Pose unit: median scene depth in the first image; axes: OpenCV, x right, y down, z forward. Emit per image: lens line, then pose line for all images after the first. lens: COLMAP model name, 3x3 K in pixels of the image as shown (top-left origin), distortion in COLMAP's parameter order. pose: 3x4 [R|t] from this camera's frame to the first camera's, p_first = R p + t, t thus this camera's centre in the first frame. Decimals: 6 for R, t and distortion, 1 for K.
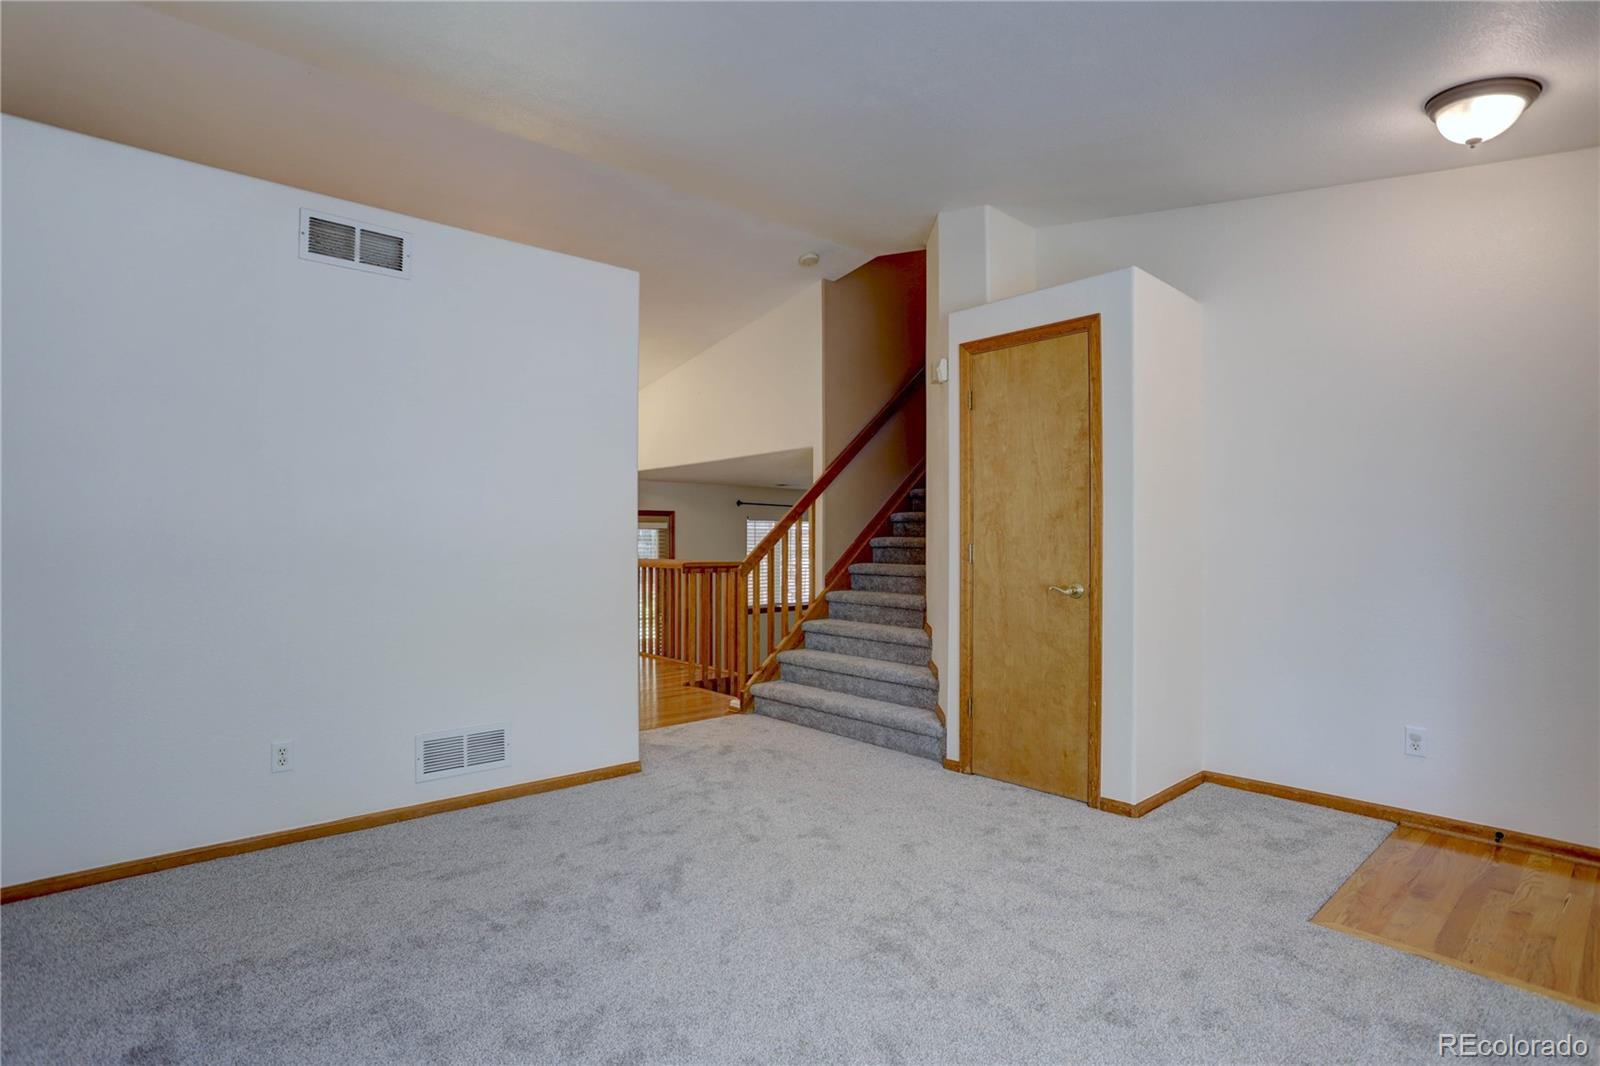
lens RADIAL K [[807.5, 0, 800.0], [0, 807.5, 533.0], [0, 0, 1]] dist [-0.002527, -0.000049]
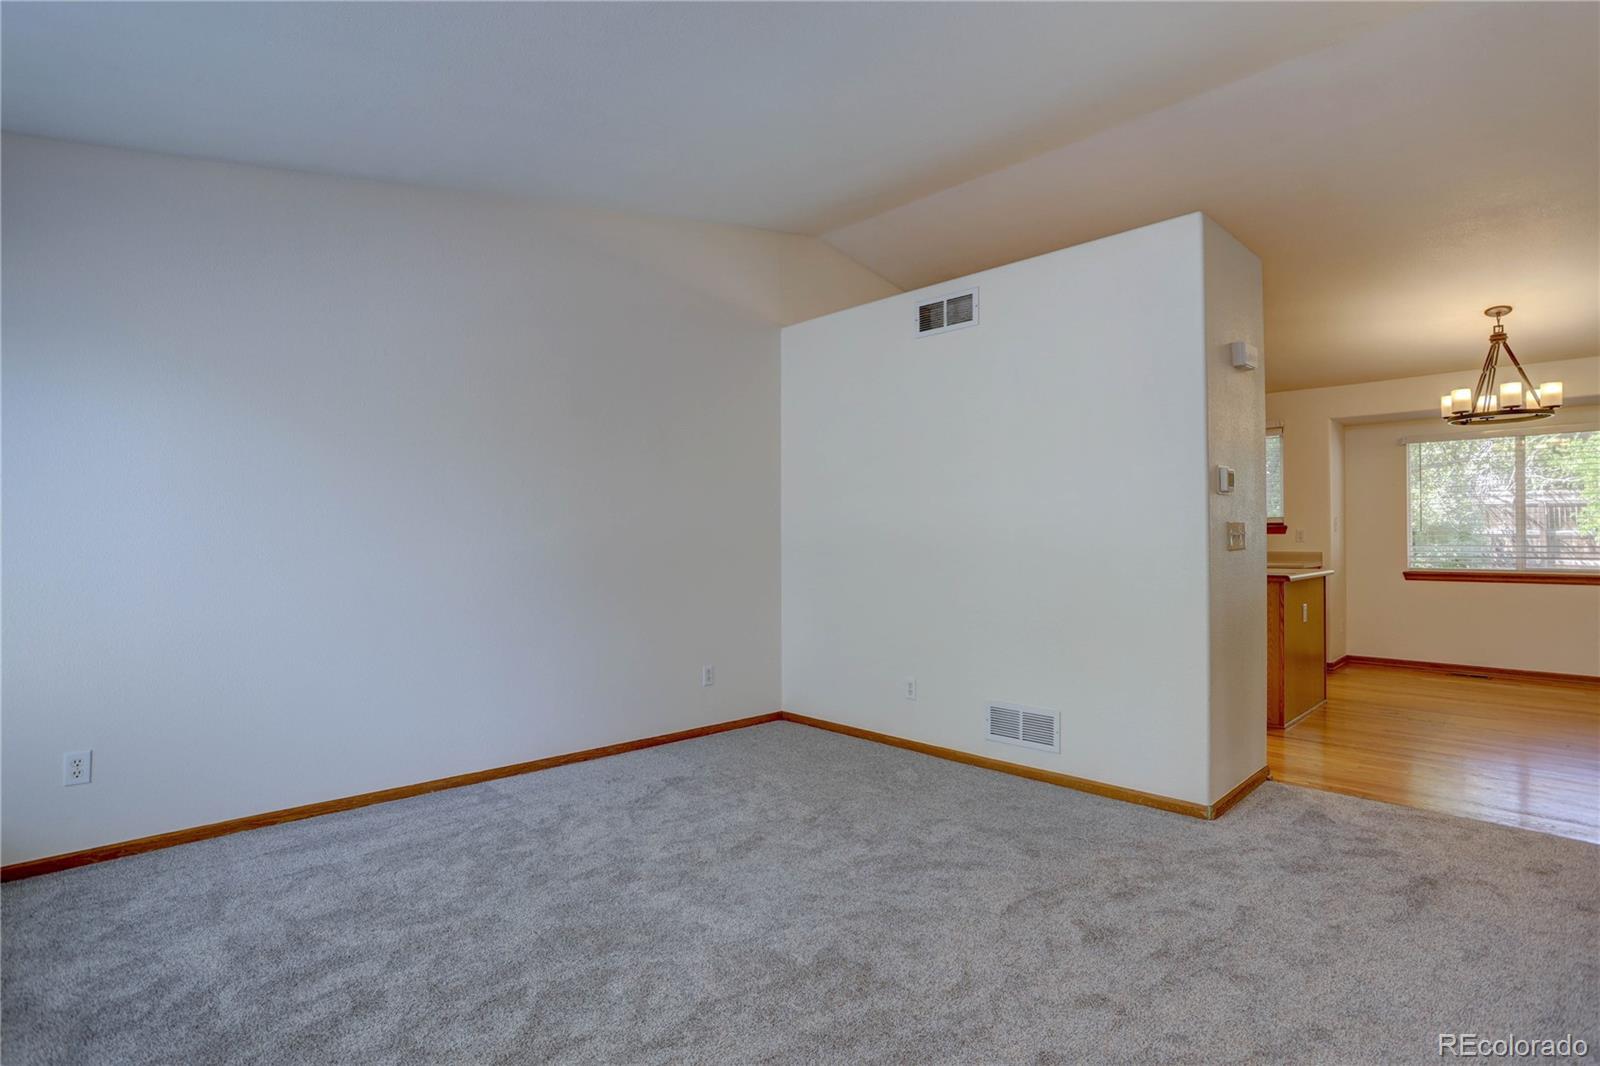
lens RADIAL K [[807.5, 0, 800.0], [0, 807.5, 533.0], [0, 0, 1]] dist [-0.002527, -0.000049]
pose [[0.069134, -0.002322, -0.997605, 0.689596], [0.012920, 0.999916, -0.001432, -0.001592], [0.997524, -0.012790, 0.069158, 0.616777]]
